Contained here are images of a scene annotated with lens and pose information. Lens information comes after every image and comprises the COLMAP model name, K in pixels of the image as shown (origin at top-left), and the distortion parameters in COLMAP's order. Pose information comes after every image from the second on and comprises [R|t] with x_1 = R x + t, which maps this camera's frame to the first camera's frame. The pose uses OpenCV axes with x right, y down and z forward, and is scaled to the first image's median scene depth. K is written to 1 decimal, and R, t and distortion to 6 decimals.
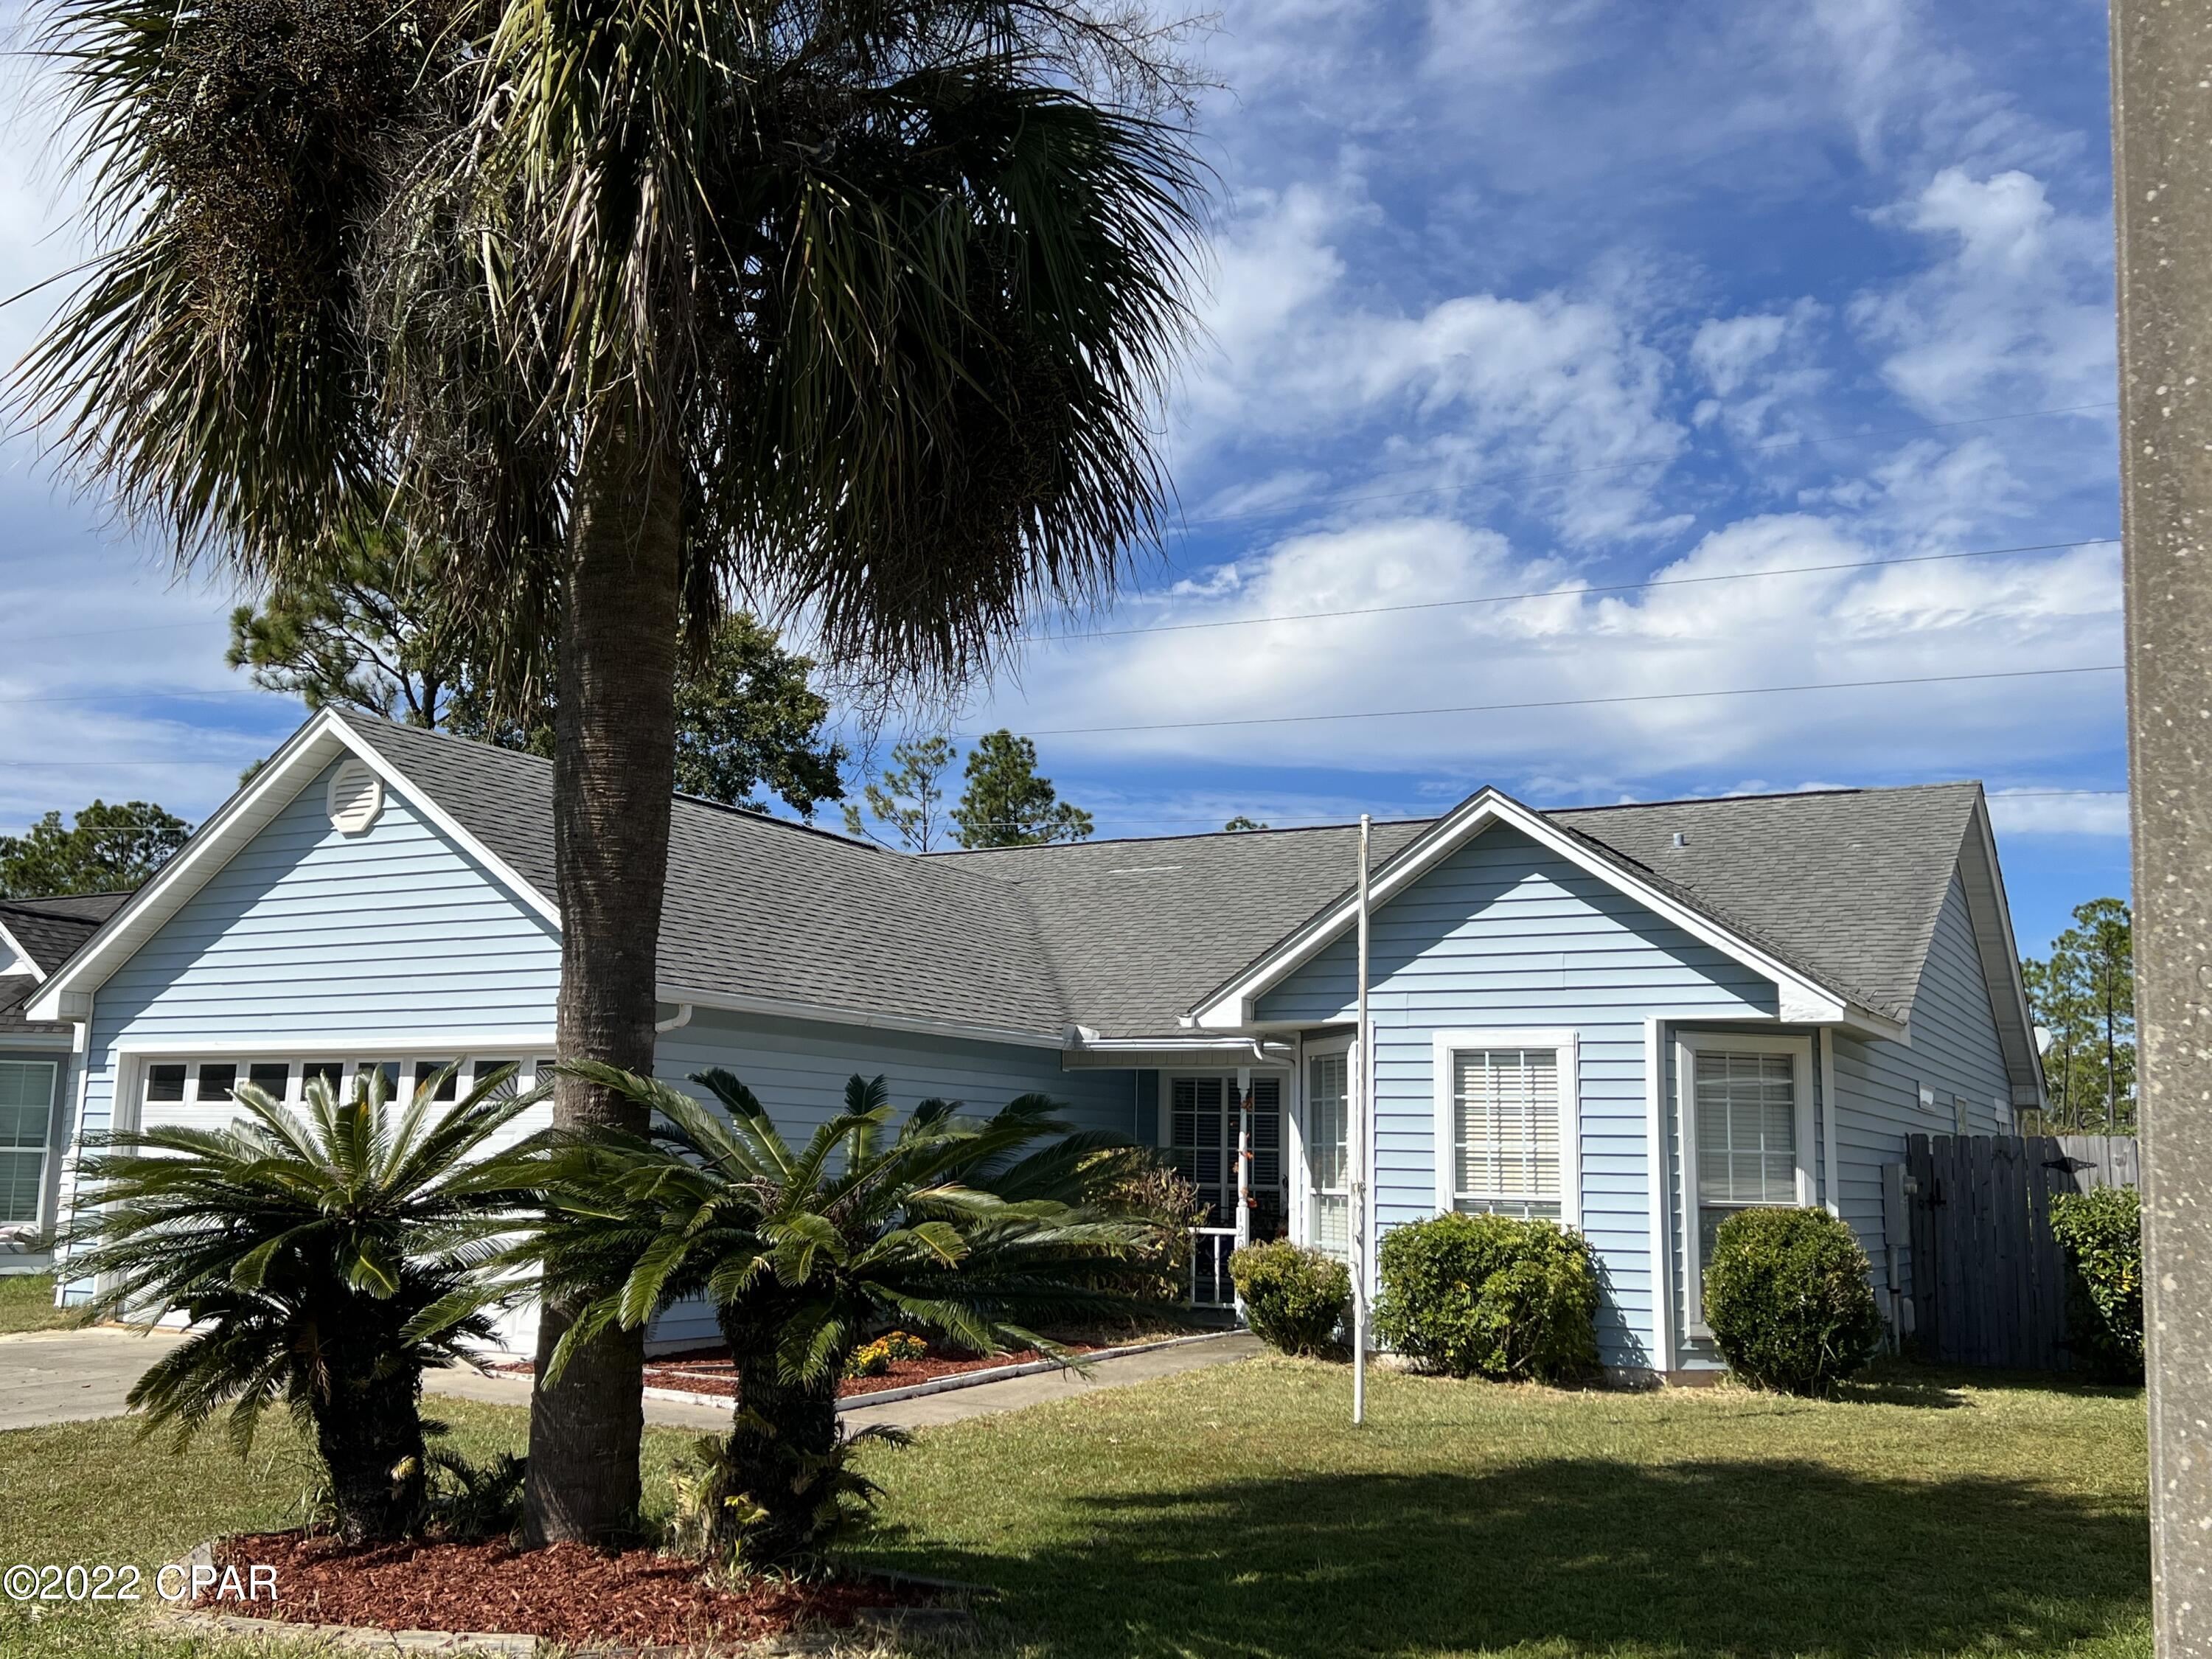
lens RADIAL K [[2089.4, 0, 1097.9], [0, 2089.4, 840.7], [0, 0, 1]] dist [0.047536, 0.000000]
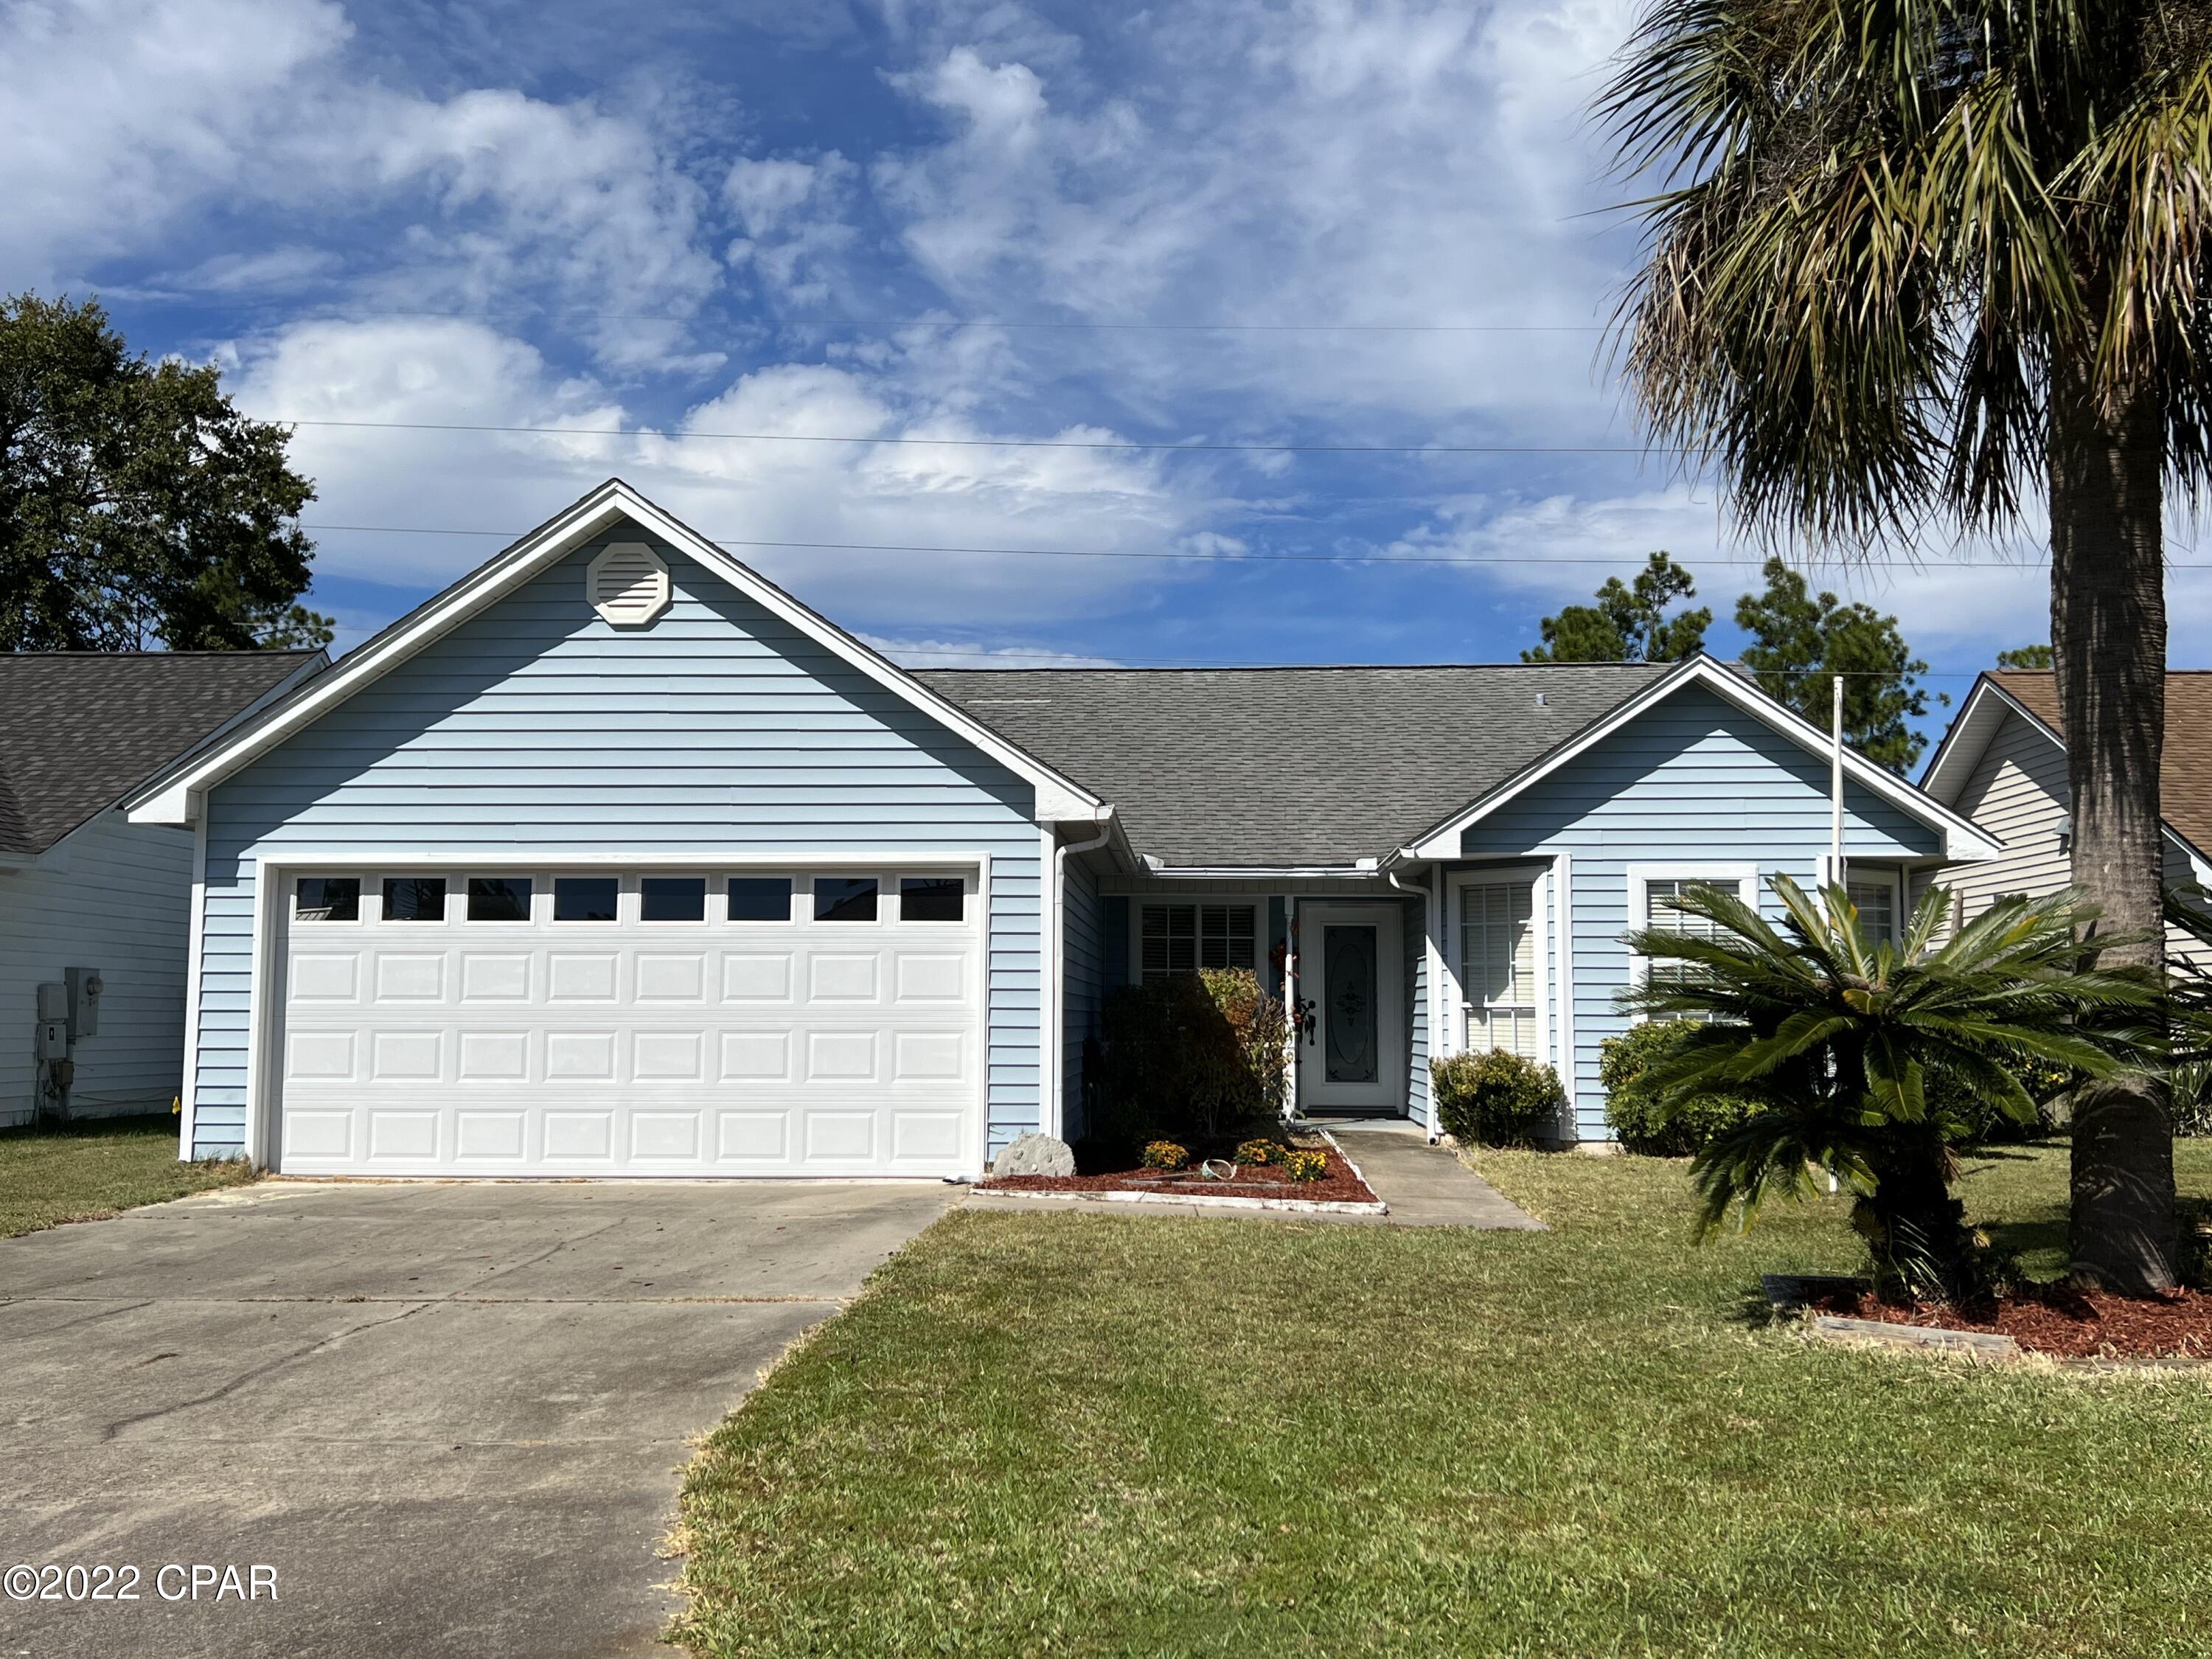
lens RADIAL K [[2089.4, 0, 1105.9], [0, 2089.4, 862.8], [0, 0, 1]] dist [0.047536, 0.000000]
pose [[0.893781, 0.015375, 0.448241, -0.455530], [-0.055745, 0.995471, 0.077009, 0.013521], [-0.445027, -0.093816, 0.890590, 0.080671]]
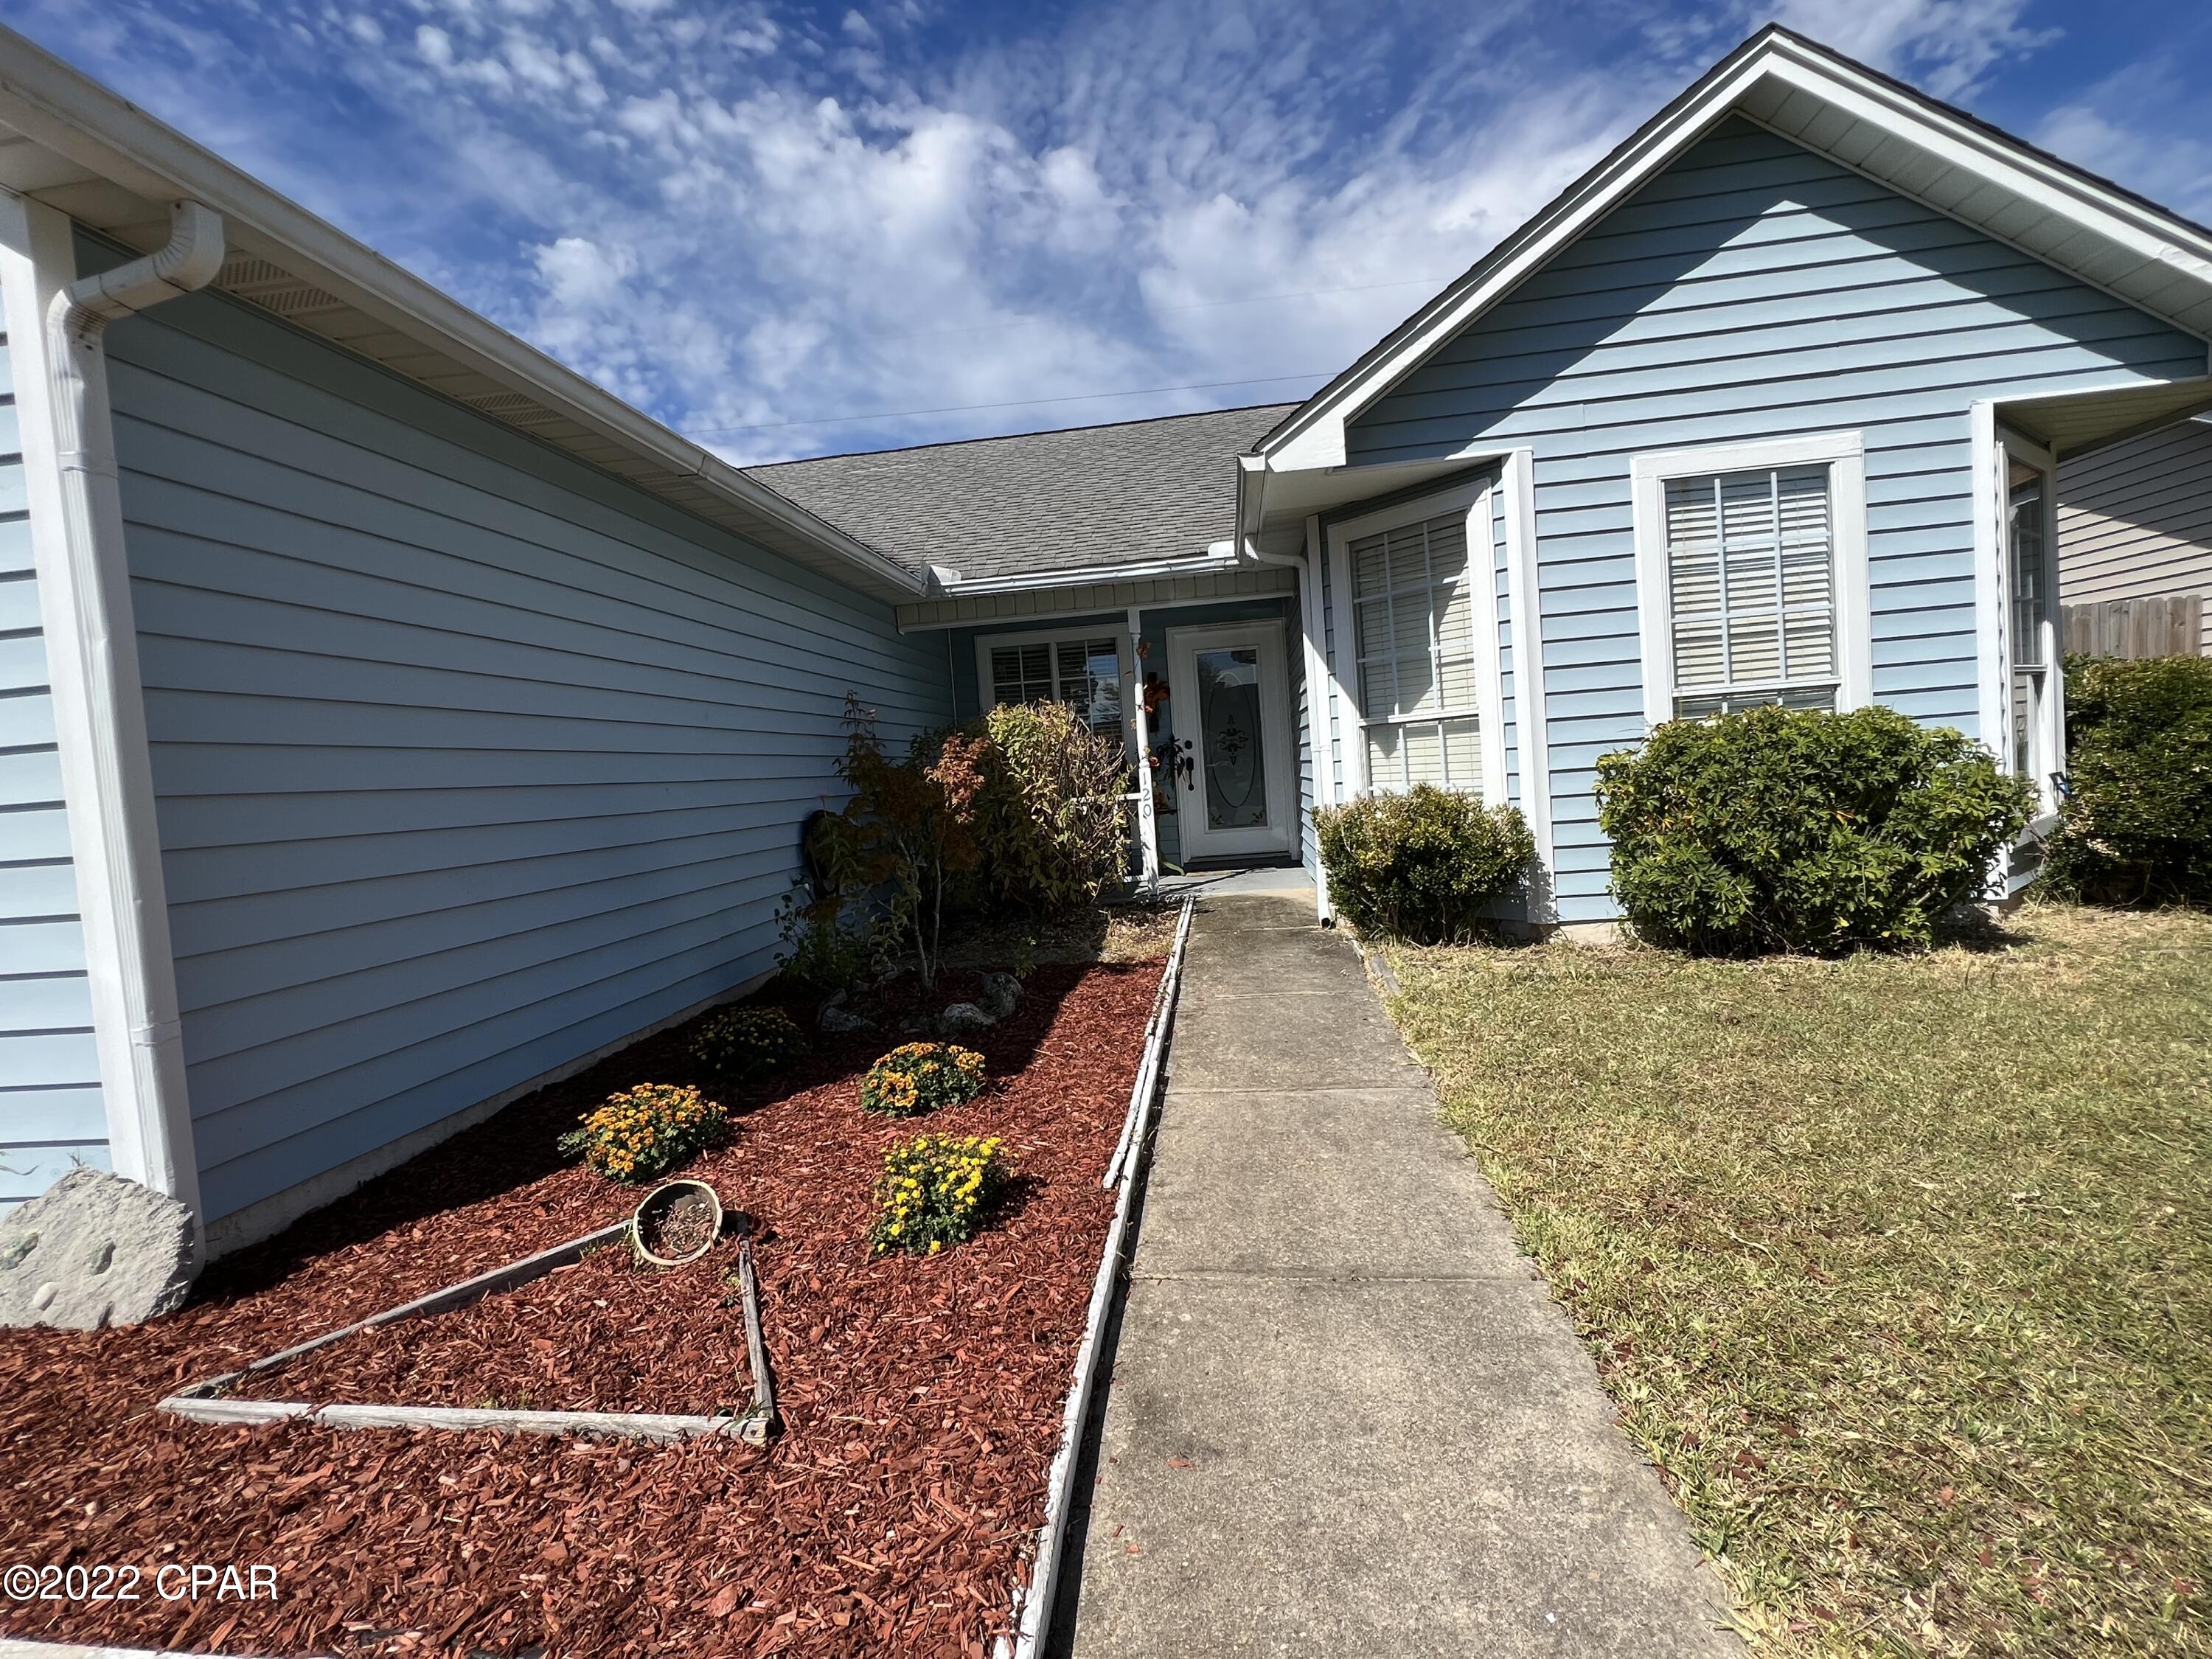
lens RADIAL K [[1021.3, 0, 1117.6], [0, 1021.3, 834.9], [0, 0, 1]] dist [-0.000247, 0.000227]
pose [[0.915679, -0.114437, 0.385273, -0.098882], [0.031984, 0.976315, 0.213978, 0.100650], [-0.400635, -0.183612, 0.897651, 0.561260]]
